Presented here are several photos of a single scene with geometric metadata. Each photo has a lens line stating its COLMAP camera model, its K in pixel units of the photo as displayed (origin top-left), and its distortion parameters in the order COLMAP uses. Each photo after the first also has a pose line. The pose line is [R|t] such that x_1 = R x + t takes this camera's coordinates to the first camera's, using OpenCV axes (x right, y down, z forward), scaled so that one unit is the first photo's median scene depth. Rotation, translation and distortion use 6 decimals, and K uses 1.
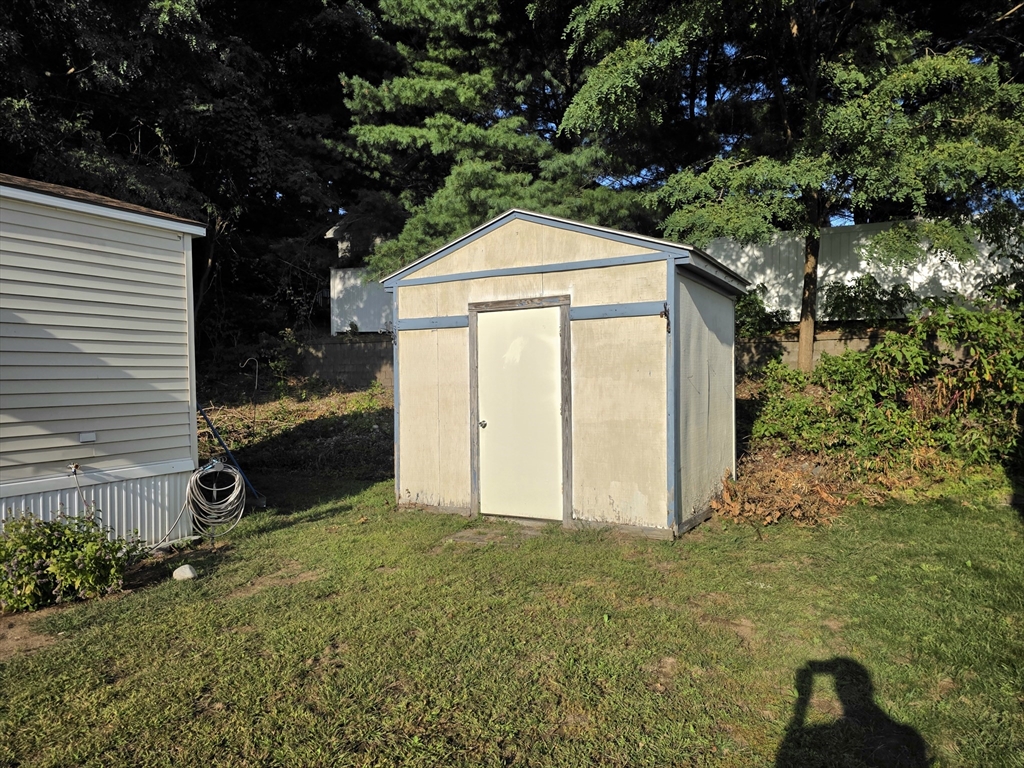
lens RADIAL K [[678.7, 0, 515.0], [0, 678.7, 386.5], [0, 0, 1]] dist [0.005105, 0.002844]
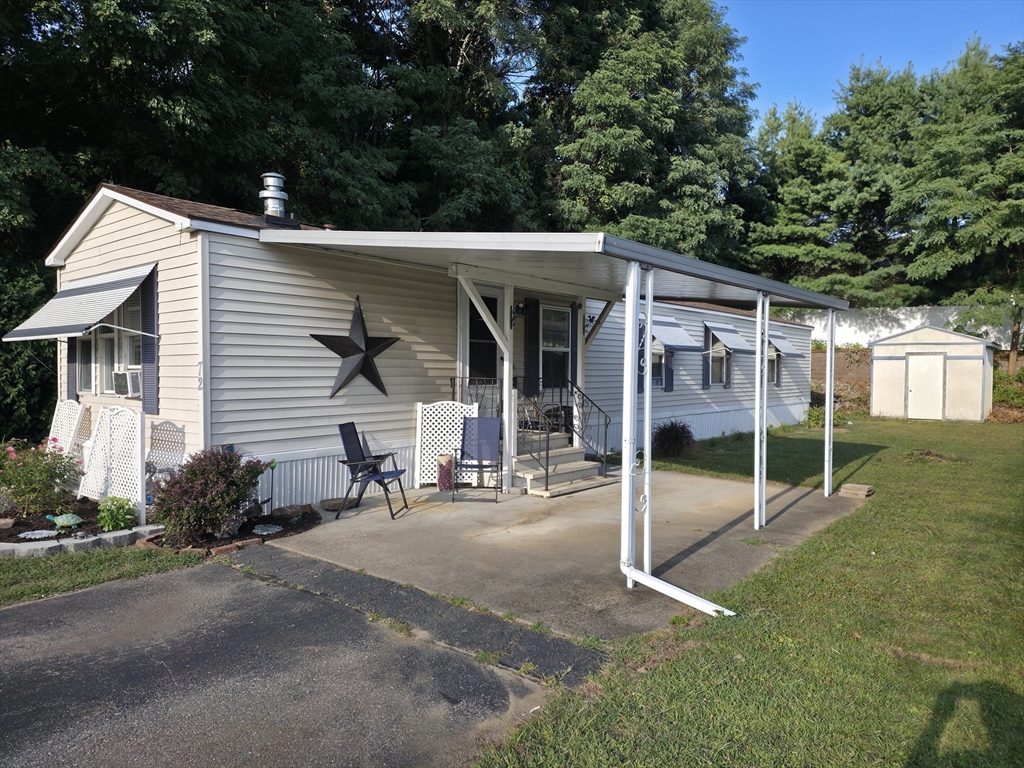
lens RADIAL K [[678.7, 0, 508.6], [0, 678.7, 381.0], [0, 0, 1]] dist [0.005105, 0.002844]
pose [[0.984697, 0.021327, -0.172967, -1.337677], [-0.020197, 0.999762, 0.008291, 0.022537], [0.173103, -0.004670, 0.984893, -2.448343]]
